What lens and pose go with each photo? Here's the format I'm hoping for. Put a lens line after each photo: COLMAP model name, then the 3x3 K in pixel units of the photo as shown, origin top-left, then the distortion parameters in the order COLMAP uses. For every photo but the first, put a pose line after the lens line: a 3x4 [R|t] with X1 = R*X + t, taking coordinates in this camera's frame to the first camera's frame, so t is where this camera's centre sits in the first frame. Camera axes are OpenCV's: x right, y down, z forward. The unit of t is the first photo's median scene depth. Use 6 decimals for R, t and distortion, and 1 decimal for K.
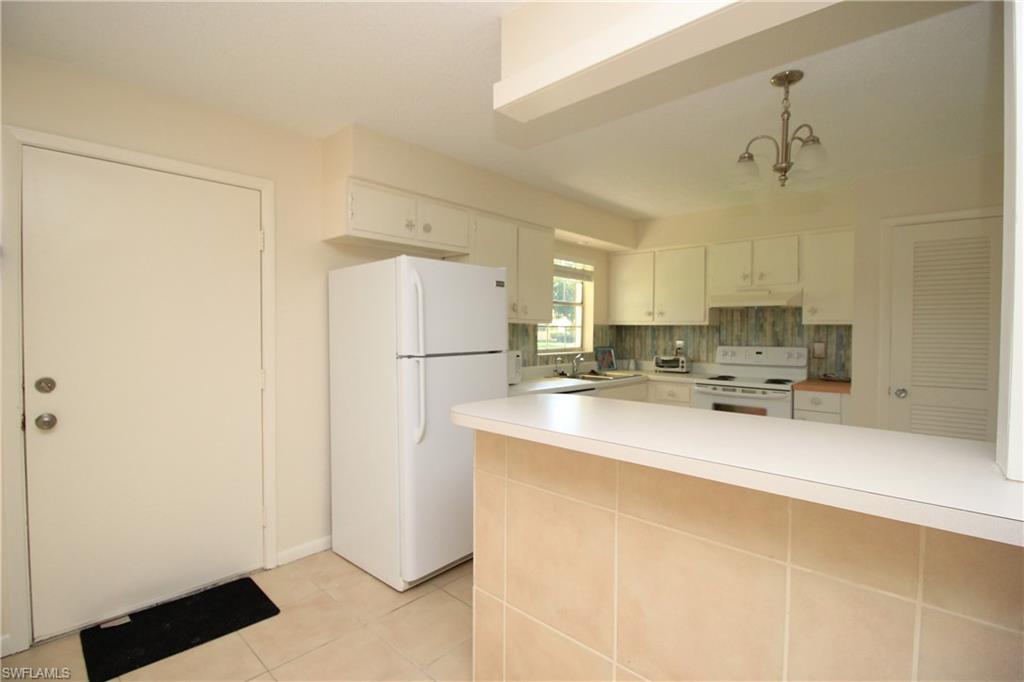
lens RADIAL K [[479.0, 0, 511.1], [0, 479.0, 338.1], [0, 0, 1]] dist [-0.011164, -0.004746]
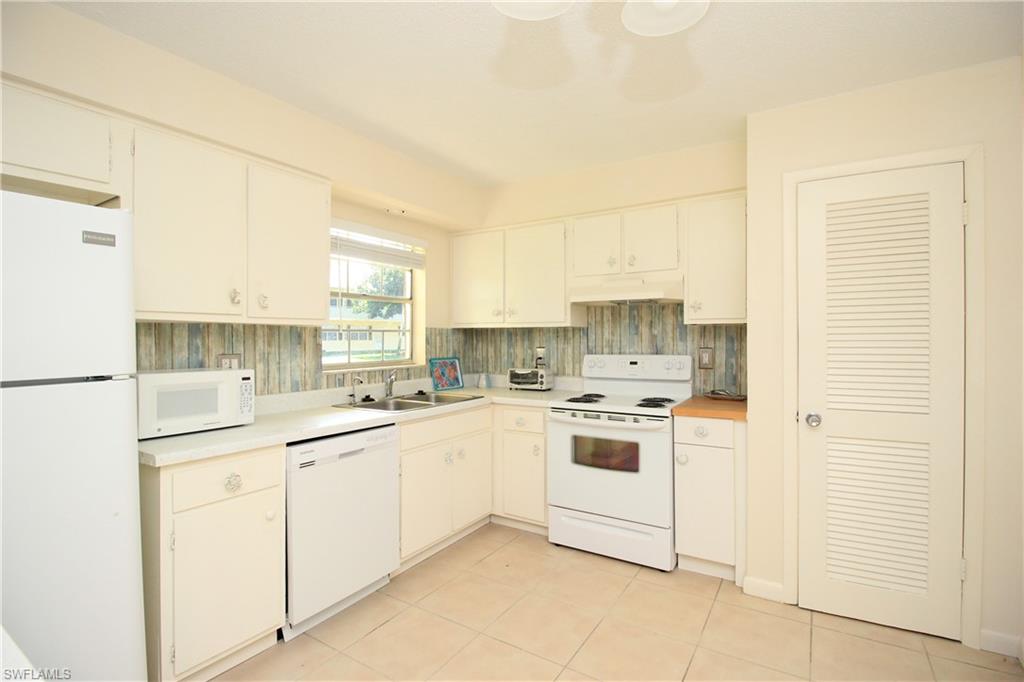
lens RADIAL K [[479.0, 0, 519.2], [0, 479.0, 336.3], [0, 0, 1]] dist [-0.011164, -0.004746]
pose [[0.980944, -0.009101, 0.194075, 0.201506], [0.012861, 0.999753, -0.018120, -0.000138], [-0.193862, 0.020271, 0.980819, 0.300292]]
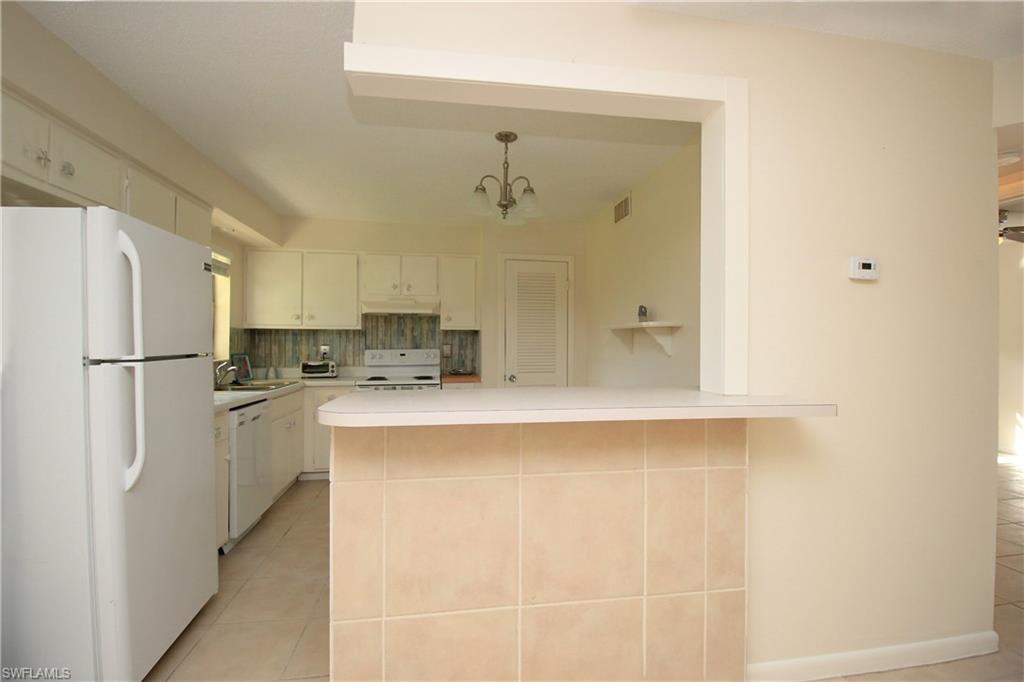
lens RADIAL K [[479.0, 0, 519.6], [0, 479.0, 340.4], [0, 0, 1]] dist [-0.011164, -0.004746]
pose [[0.611298, -0.001097, 0.791400, -0.219642], [0.016471, 0.999800, -0.011337, 0.014906], [-0.791229, 0.019966, 0.611194, 0.087726]]
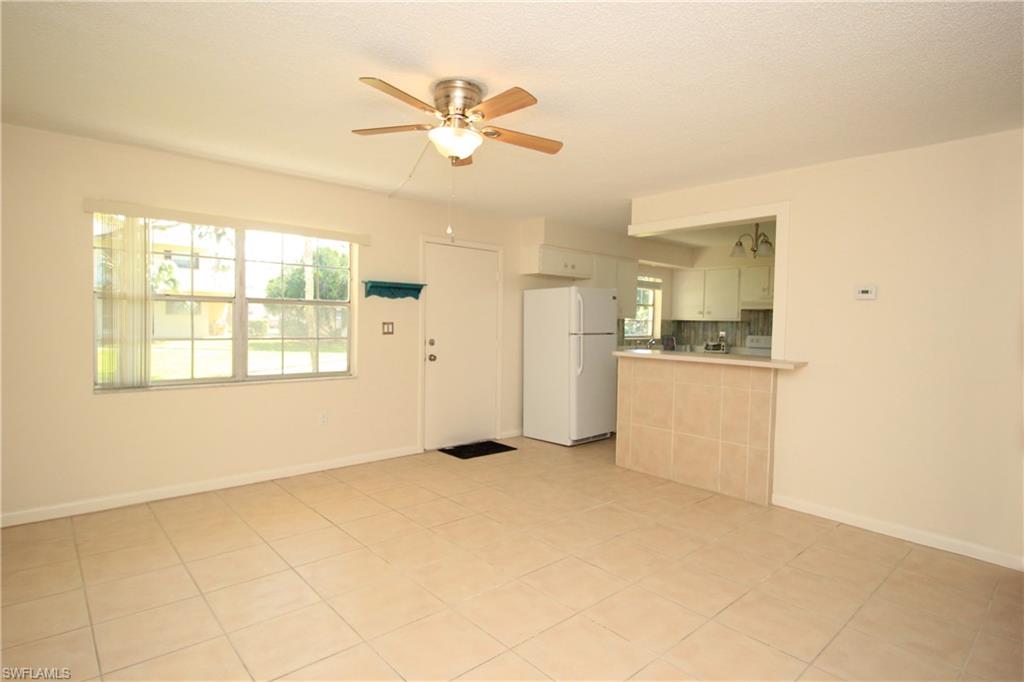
lens RADIAL K [[544.2, 0, 513.8], [0, 544.2, 339.6], [0, 0, 1]] dist [0.007214, 0.001593]
pose [[0.996776, 0.015231, -0.078773, -0.167427], [-0.014243, 0.999813, 0.013094, 0.019777], [0.078957, -0.011929, 0.996807, -0.801208]]
